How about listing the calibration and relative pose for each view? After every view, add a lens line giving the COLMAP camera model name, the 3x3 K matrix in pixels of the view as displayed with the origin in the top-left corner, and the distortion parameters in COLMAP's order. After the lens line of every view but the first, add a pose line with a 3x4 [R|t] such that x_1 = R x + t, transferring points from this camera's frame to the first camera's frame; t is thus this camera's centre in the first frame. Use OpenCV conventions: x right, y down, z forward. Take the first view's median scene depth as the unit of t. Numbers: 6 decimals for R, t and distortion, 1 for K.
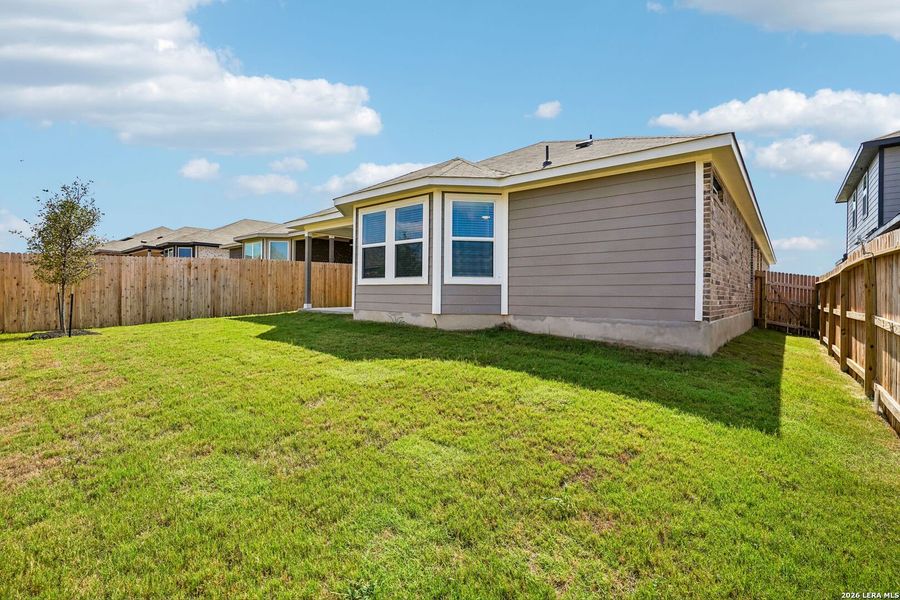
lens RADIAL K [[413.0, 0, 454.7], [0, 413.0, 295.8], [0, 0, 1]] dist [-0.037214, 0.003503]
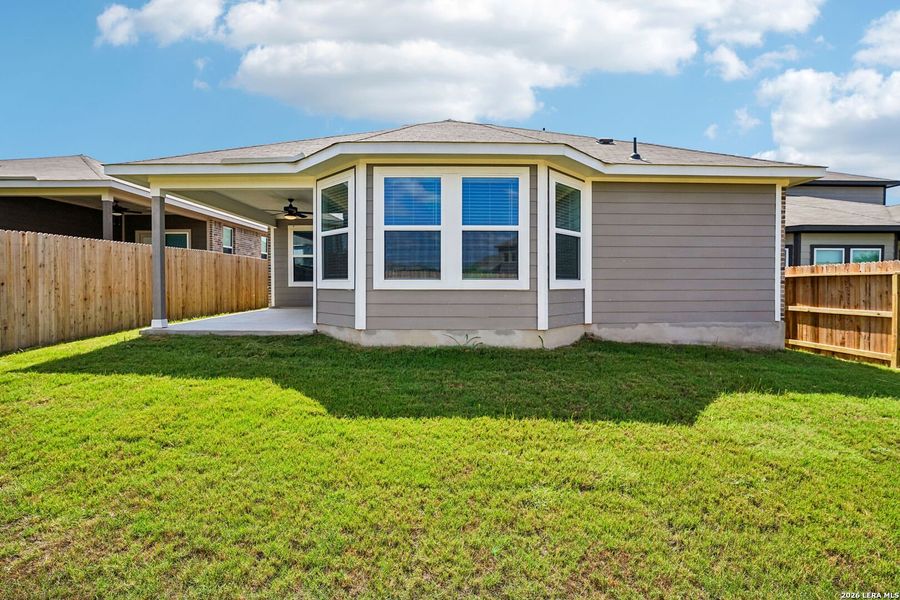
lens RADIAL K [[405.9, 0, 454.1], [0, 405.9, 286.0], [0, 0, 1]] dist [-0.012239, -0.000065]
pose [[0.752571, -0.011183, 0.658416, -0.645291], [0.008868, 0.999937, 0.006848, -0.041199], [-0.658451, 0.000685, 0.752623, 0.551810]]
